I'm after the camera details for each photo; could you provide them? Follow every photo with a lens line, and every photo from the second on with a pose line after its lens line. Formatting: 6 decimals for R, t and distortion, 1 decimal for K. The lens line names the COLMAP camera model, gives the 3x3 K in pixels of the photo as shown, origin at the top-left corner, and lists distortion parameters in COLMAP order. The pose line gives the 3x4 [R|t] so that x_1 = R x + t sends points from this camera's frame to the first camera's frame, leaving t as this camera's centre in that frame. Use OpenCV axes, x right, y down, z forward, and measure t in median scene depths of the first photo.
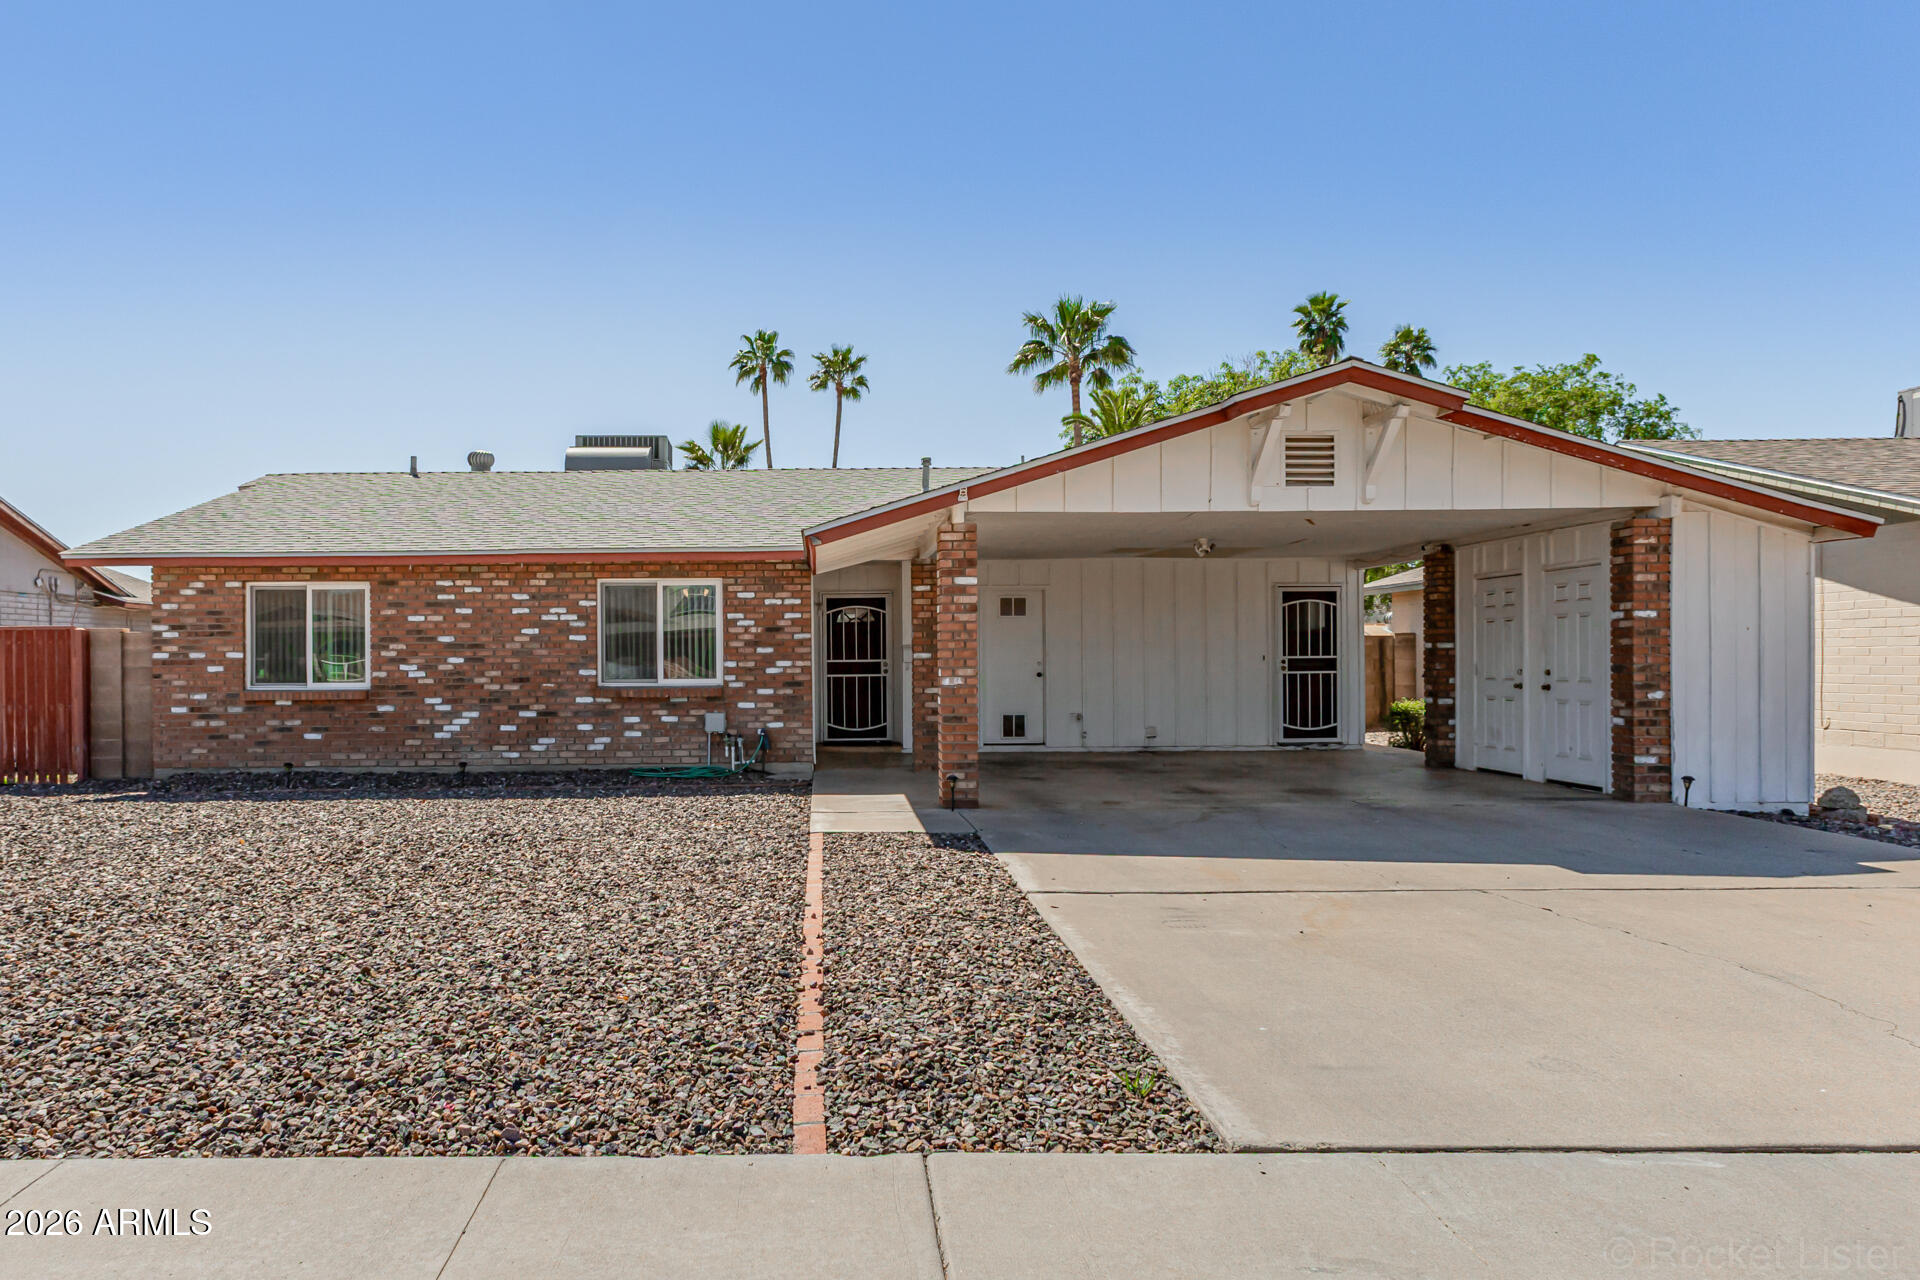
lens RADIAL K [[1076.5, 0, 959.7], [0, 1076.5, 645.7], [0, 0, 1]] dist [0.004562, -0.000158]
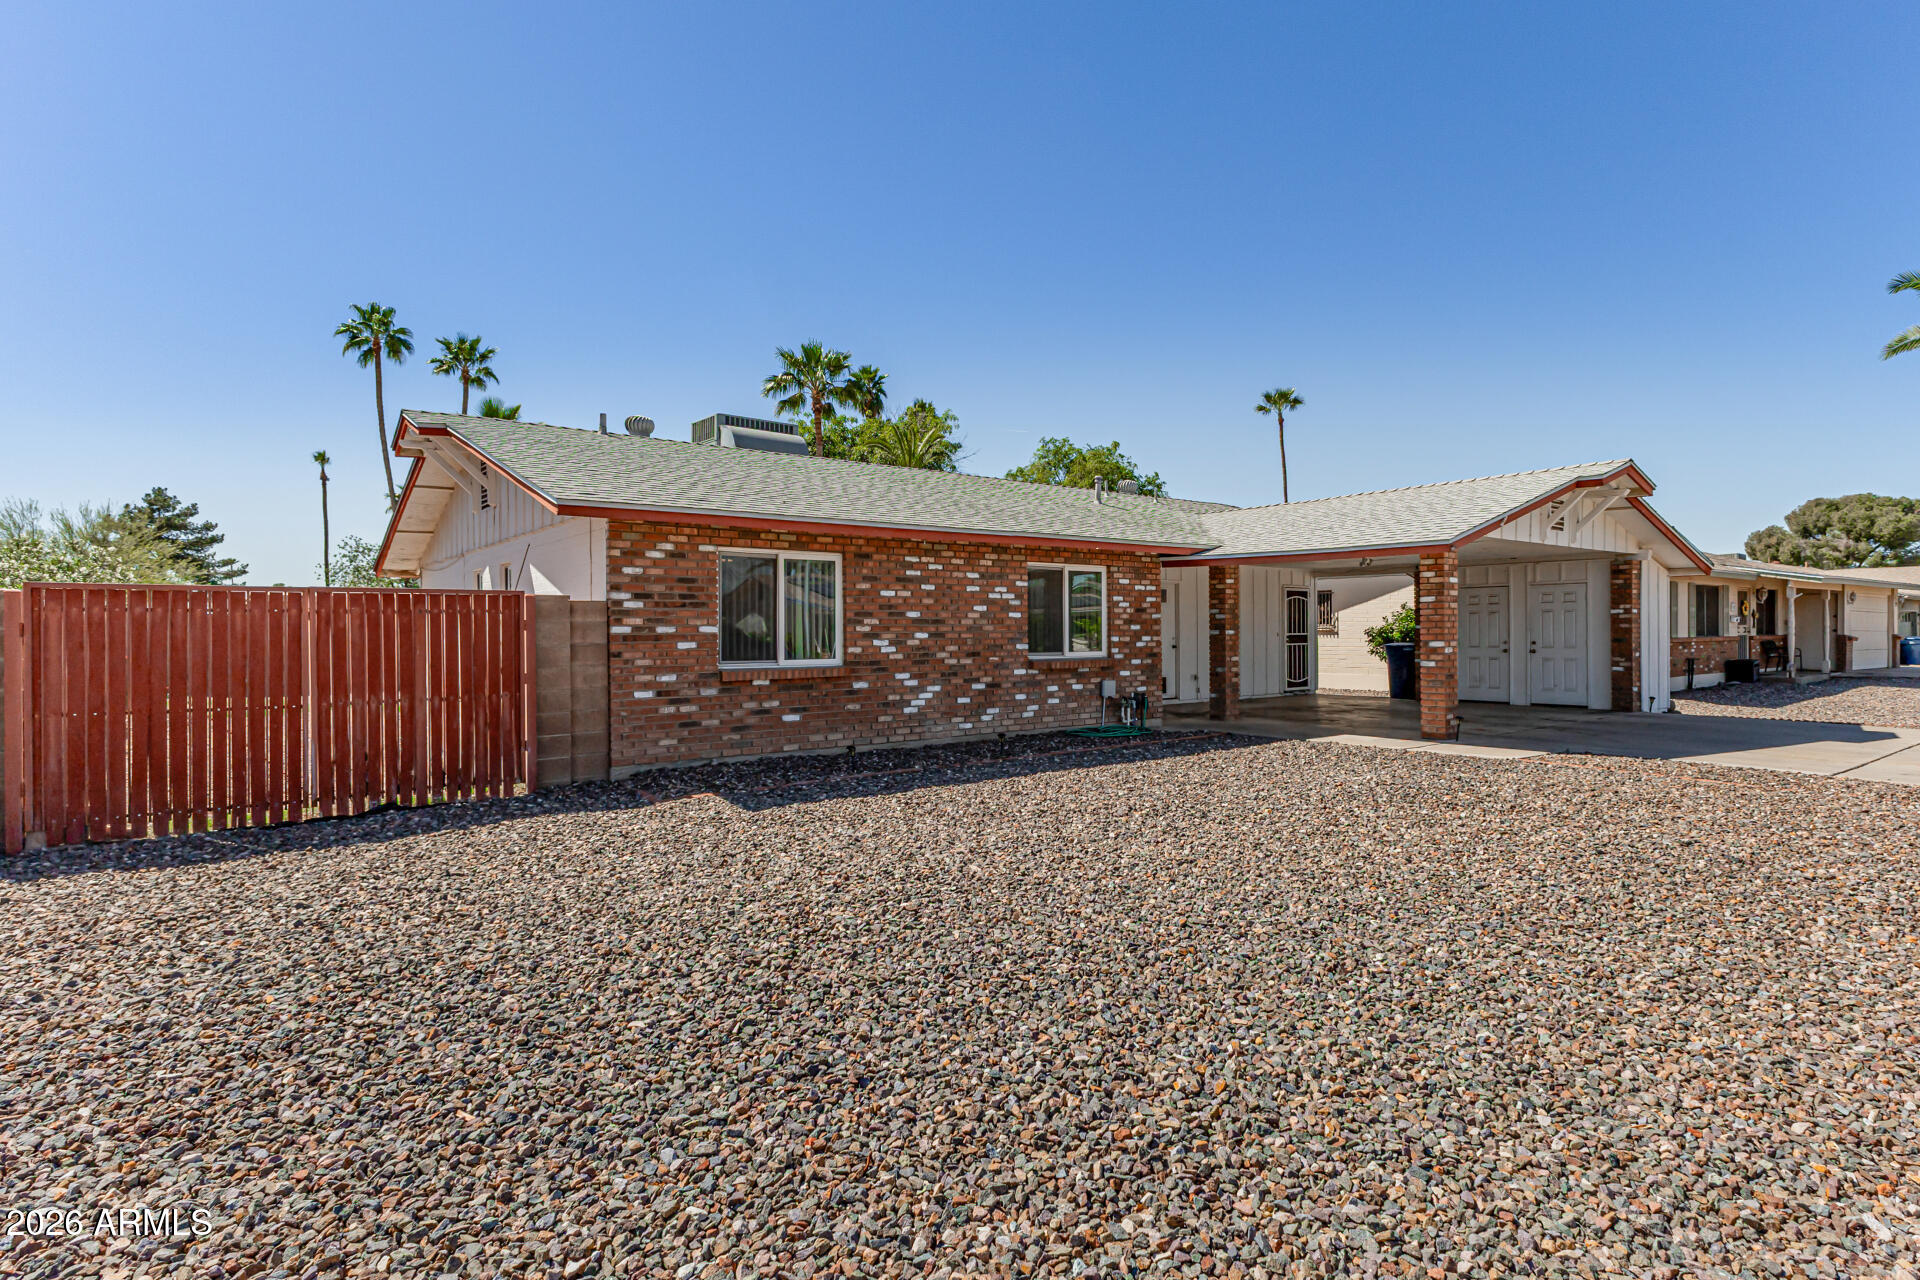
lens RADIAL K [[840.5, 0, 959.8], [0, 840.5, 632.9], [0, 0, 1]] dist [0.013080, -0.003245]
pose [[0.837894, 0.002249, 0.545828, -0.868679], [-0.006247, 0.999966, 0.005469, 0.006536], [-0.545797, -0.007992, 0.837879, 0.317759]]
